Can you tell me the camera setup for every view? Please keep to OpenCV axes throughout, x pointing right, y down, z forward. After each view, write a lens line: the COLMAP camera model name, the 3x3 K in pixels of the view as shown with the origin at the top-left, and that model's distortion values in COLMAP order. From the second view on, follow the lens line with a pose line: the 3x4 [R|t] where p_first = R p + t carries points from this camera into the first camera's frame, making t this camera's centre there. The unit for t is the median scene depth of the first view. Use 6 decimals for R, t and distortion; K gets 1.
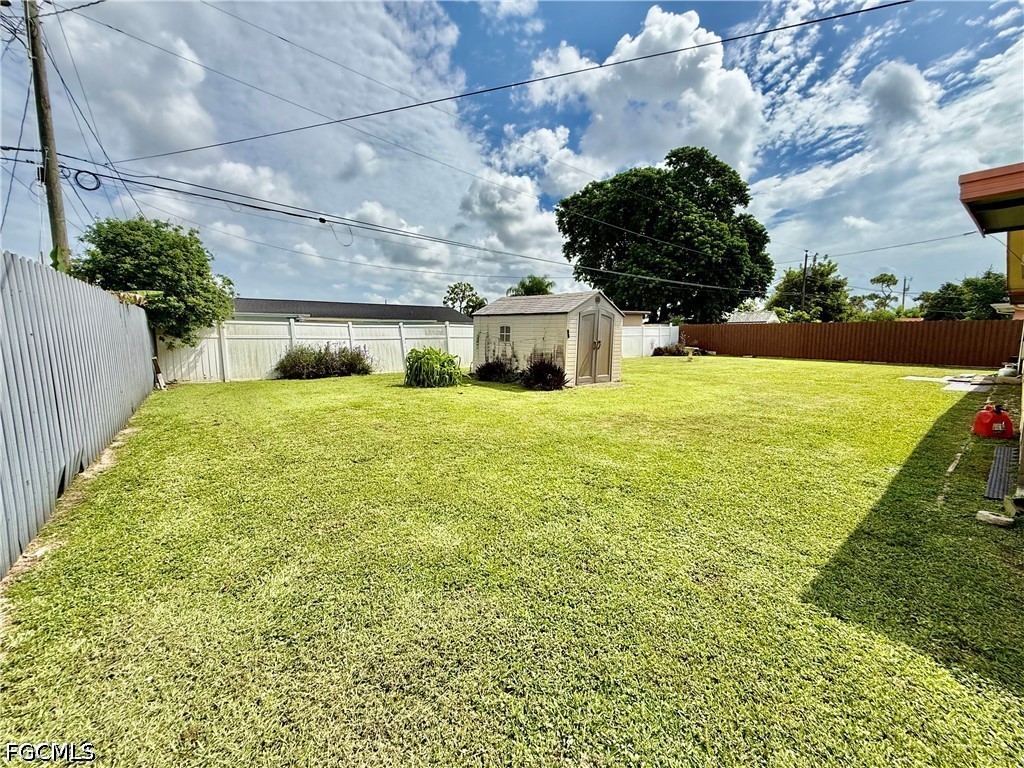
lens RADIAL K [[409.3, 0, 507.4], [0, 409.3, 388.6], [0, 0, 1]] dist [0.000134, 0.000121]
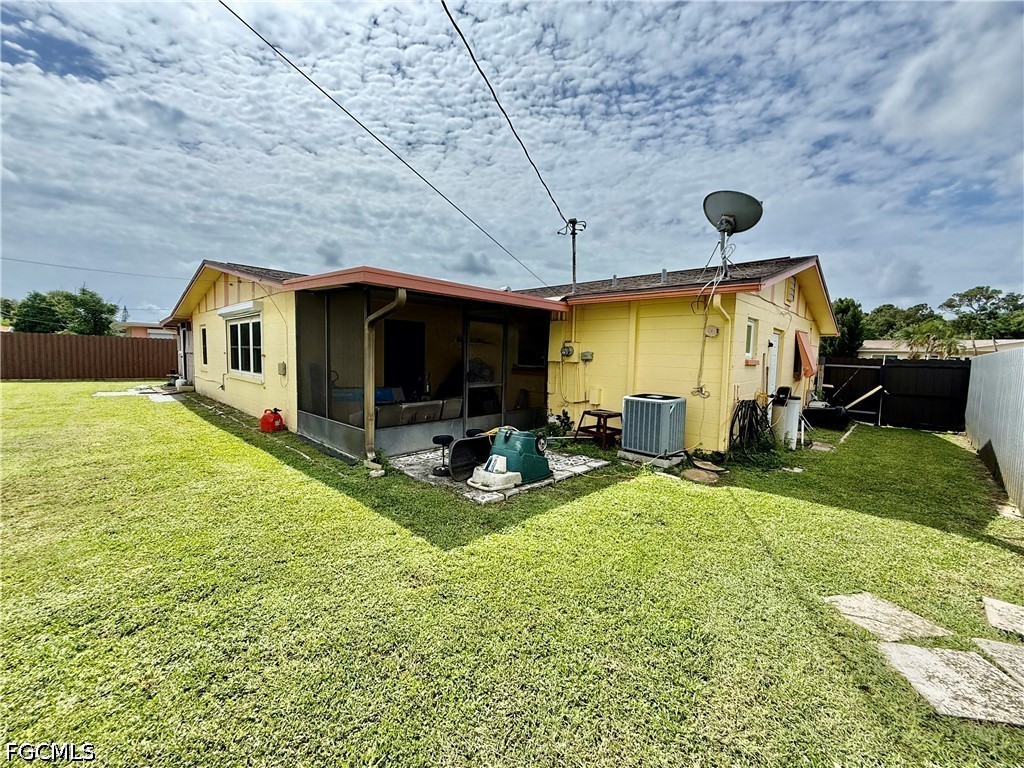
lens RADIAL K [[409.3, 0, 508.3], [0, 409.3, 383.1], [0, 0, 1]] dist [0.000134, 0.000121]
pose [[-0.146926, -0.065145, 0.987000, -0.439350], [0.099128, 0.991836, 0.080220, -0.110381], [-0.984168, 0.109625, -0.139269, 0.543347]]
